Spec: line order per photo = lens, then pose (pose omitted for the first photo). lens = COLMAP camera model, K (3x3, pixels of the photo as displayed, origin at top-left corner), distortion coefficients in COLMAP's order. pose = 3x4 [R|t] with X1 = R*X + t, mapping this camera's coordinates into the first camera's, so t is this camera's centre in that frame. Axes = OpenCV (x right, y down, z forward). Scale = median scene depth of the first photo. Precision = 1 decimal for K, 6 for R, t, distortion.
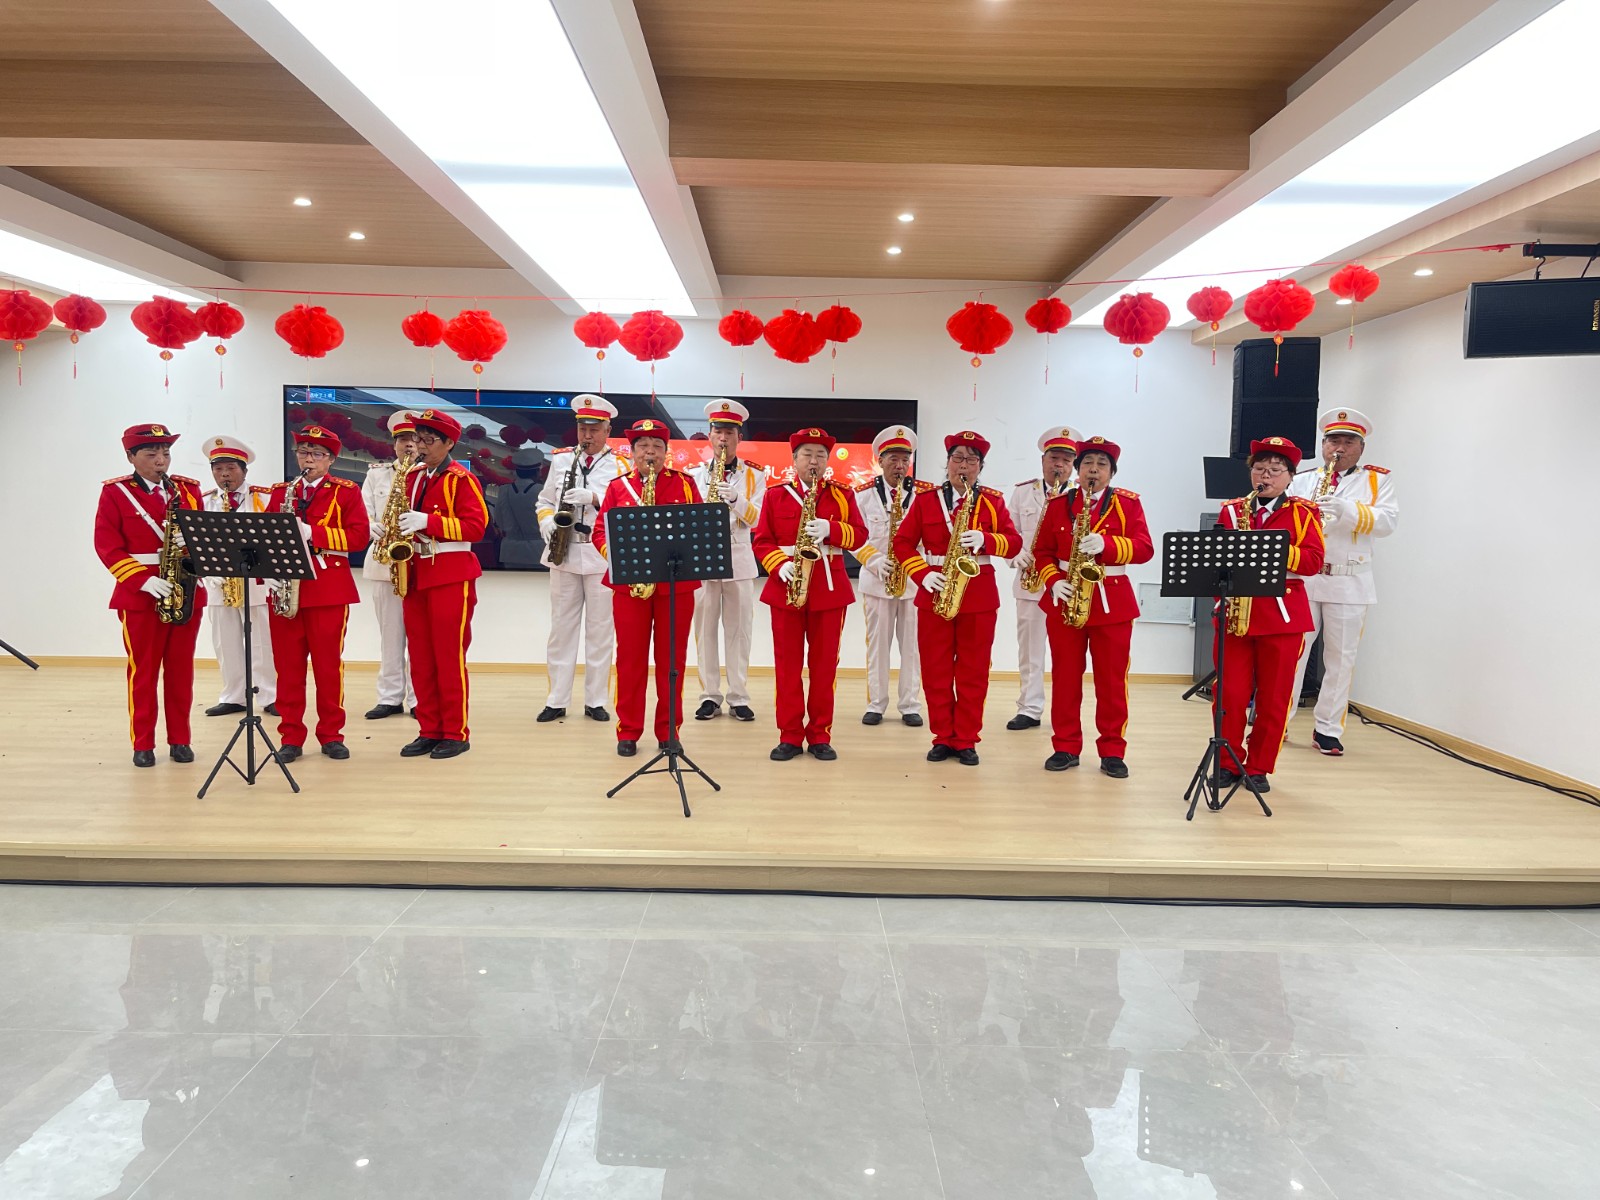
lens RADIAL K [[1197.3, 0, 794.8], [0, 1197.3, 600.5], [0, 0, 1]] dist [0.050782, -0.046297]
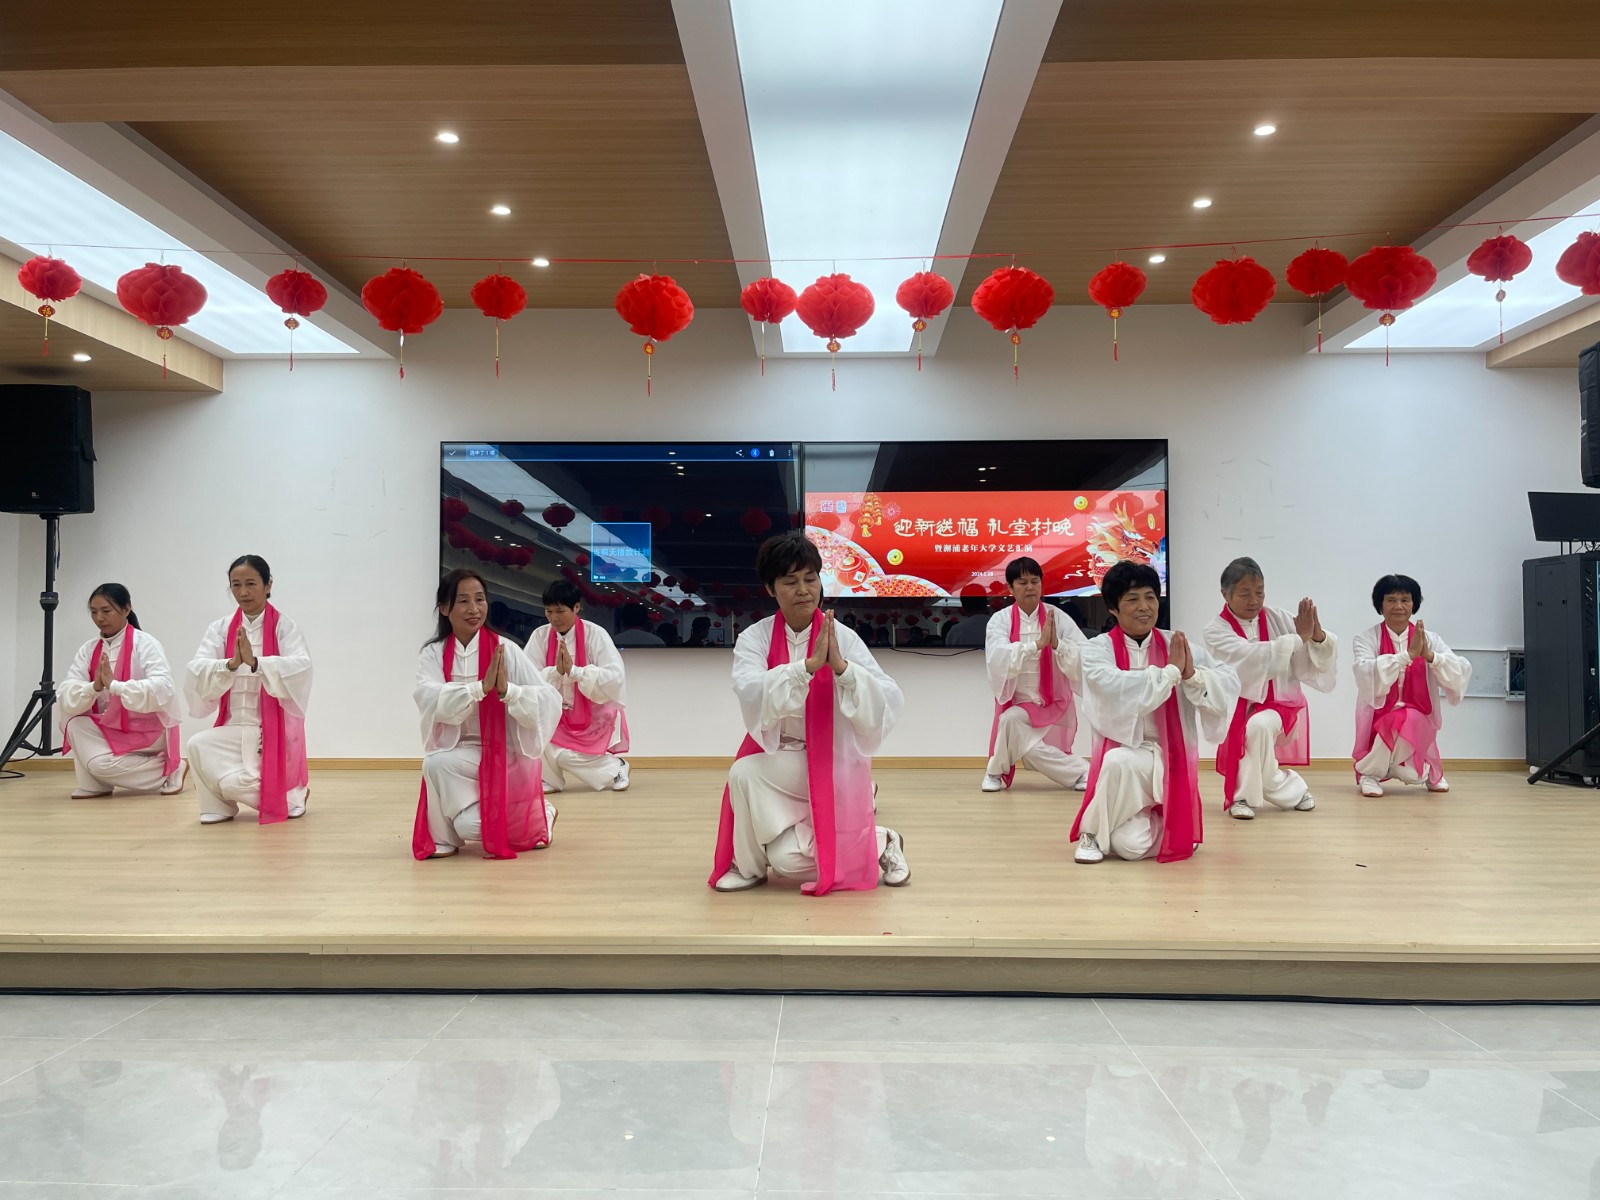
lens RADIAL K [[1253.4, 0, 788.2], [0, 1253.4, 608.4], [0, 0, 1]] dist [0.049698, -0.054504]
pose [[0.999100, -0.021315, -0.036660, -0.227562], [0.017233, 0.993974, -0.108255, 0.074644], [0.038746, 0.107526, 0.993447, 0.180448]]
